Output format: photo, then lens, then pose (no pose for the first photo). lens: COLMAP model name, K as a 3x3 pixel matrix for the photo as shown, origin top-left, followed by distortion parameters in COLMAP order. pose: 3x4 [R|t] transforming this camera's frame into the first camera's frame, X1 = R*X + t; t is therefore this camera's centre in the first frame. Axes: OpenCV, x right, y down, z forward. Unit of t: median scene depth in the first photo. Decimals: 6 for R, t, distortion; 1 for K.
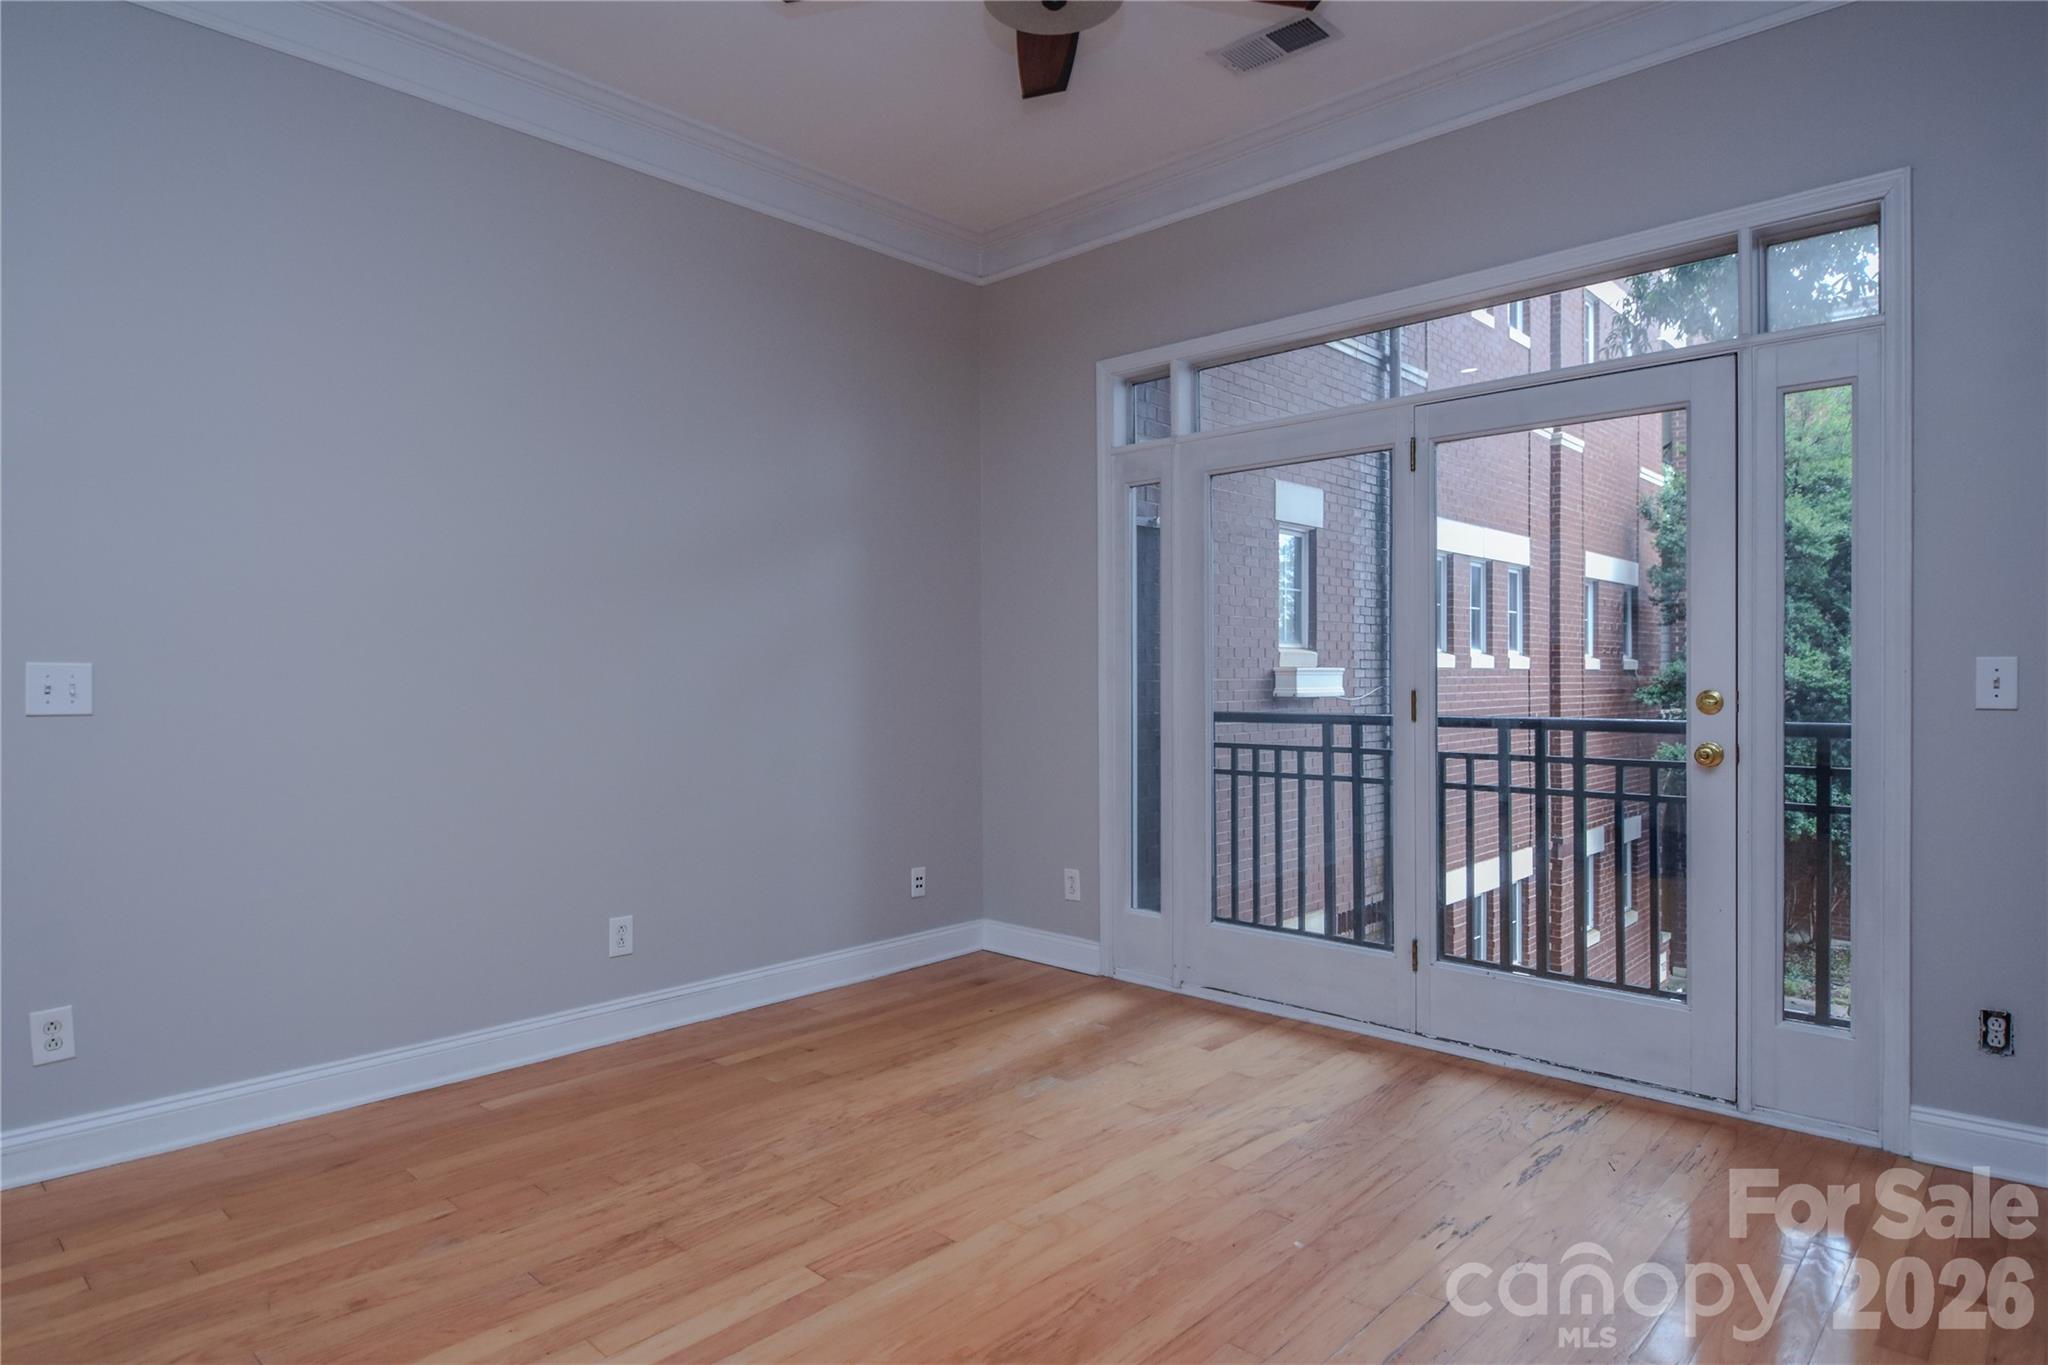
lens RADIAL K [[1129.3, 0, 1030.2], [0, 1129.3, 681.4], [0, 0, 1]] dist [0.002872, -0.008152]
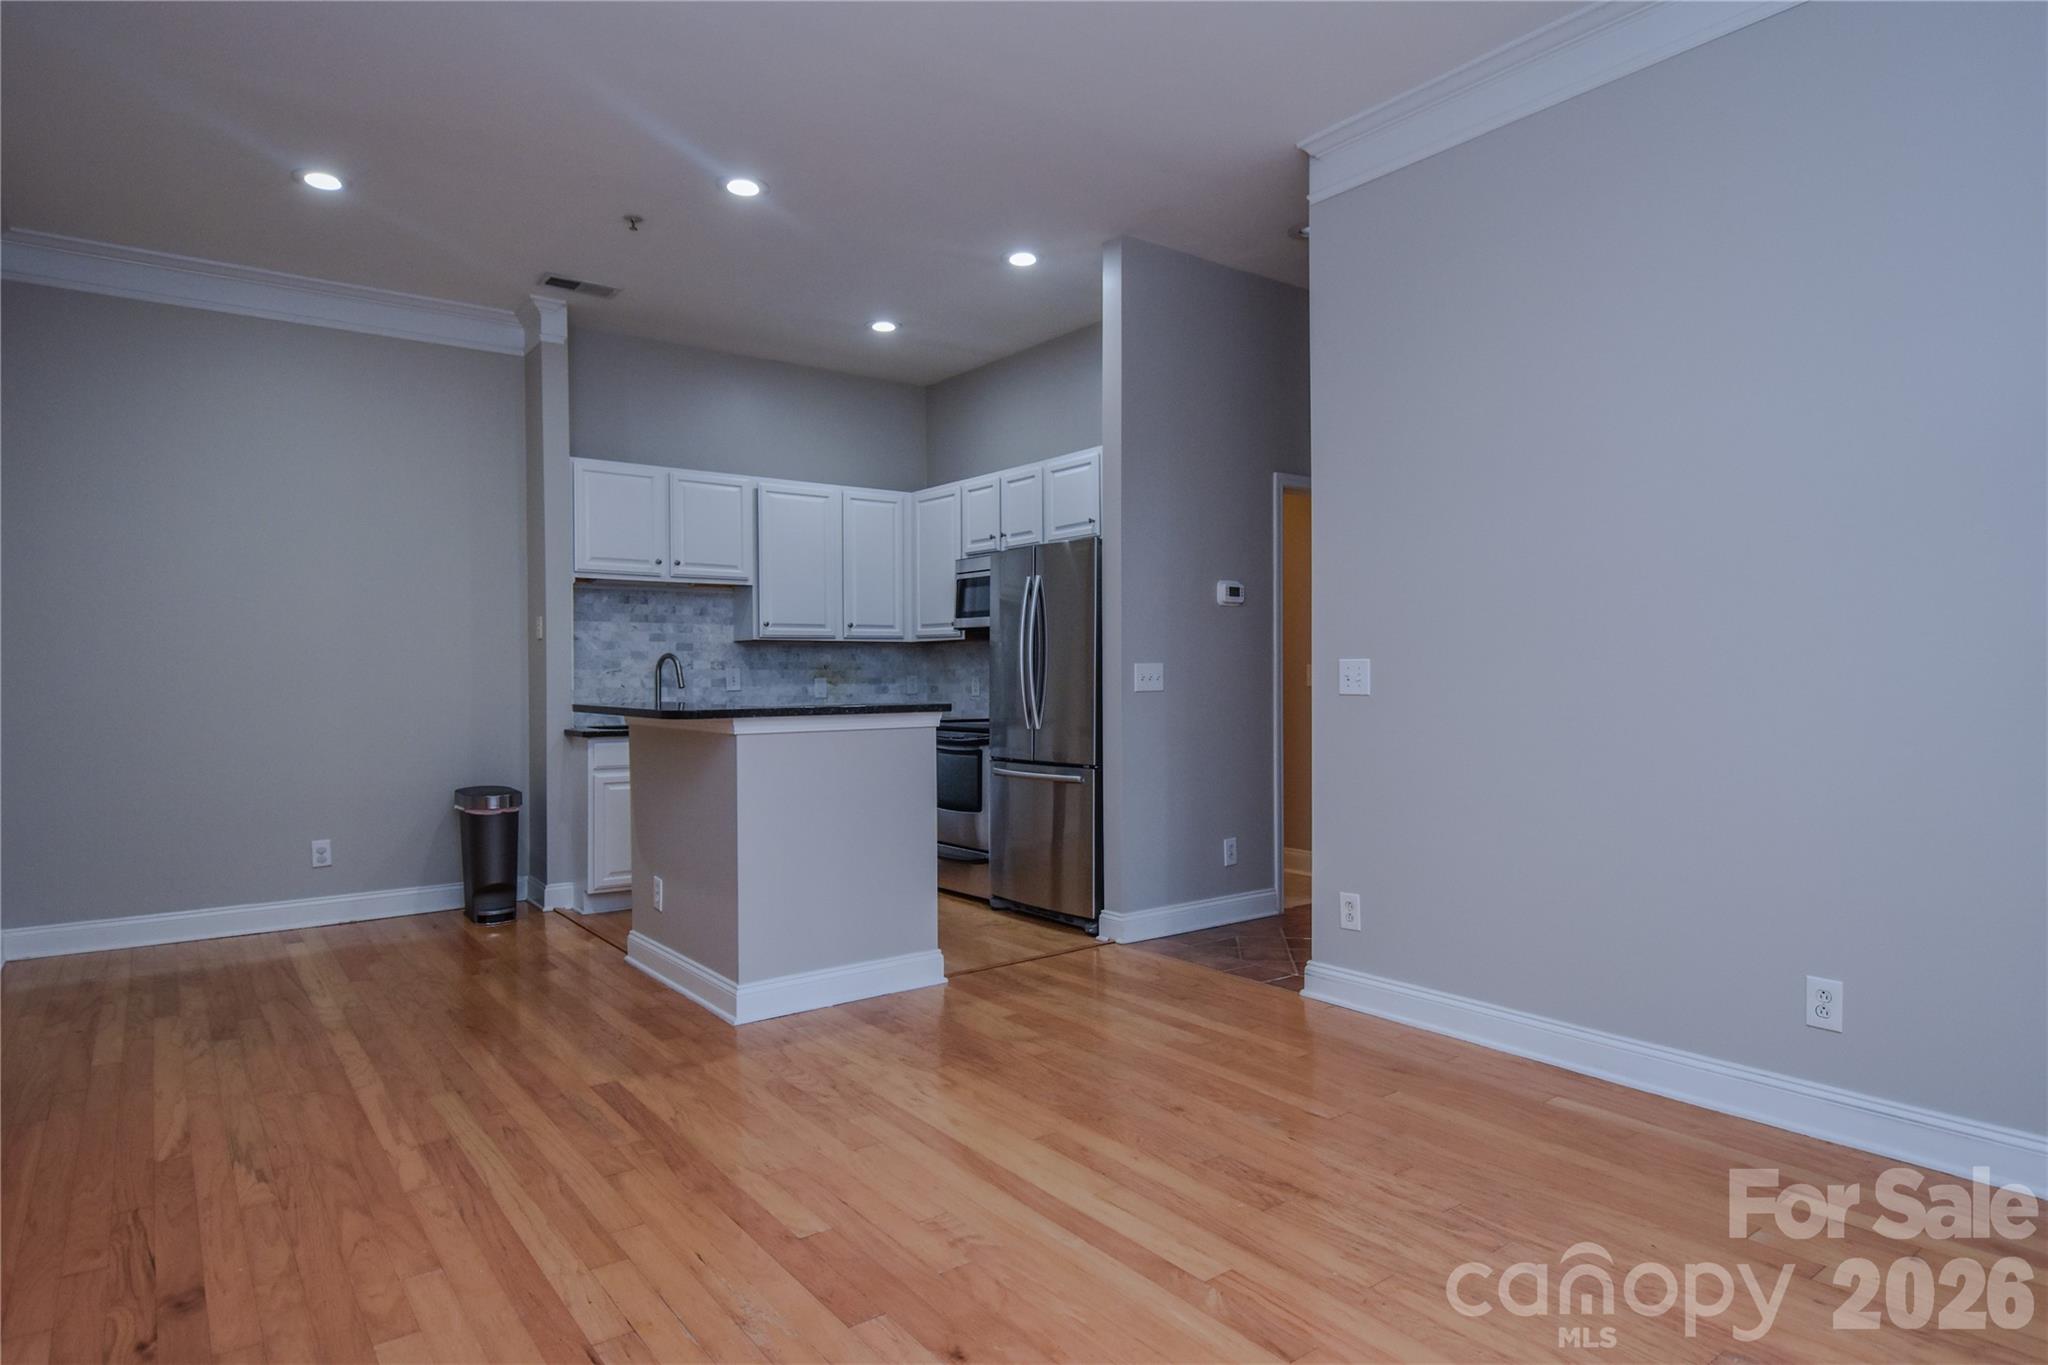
lens RADIAL K [[1129.3, 0, 1029.6], [0, 1129.3, 682.7], [0, 0, 1]] dist [0.002872, -0.008152]
pose [[-0.159462, 0.011332, -0.987139, 0.628011], [0.005707, 0.999928, 0.010557, -0.004566], [0.987188, -0.003950, -0.159515, 0.776225]]
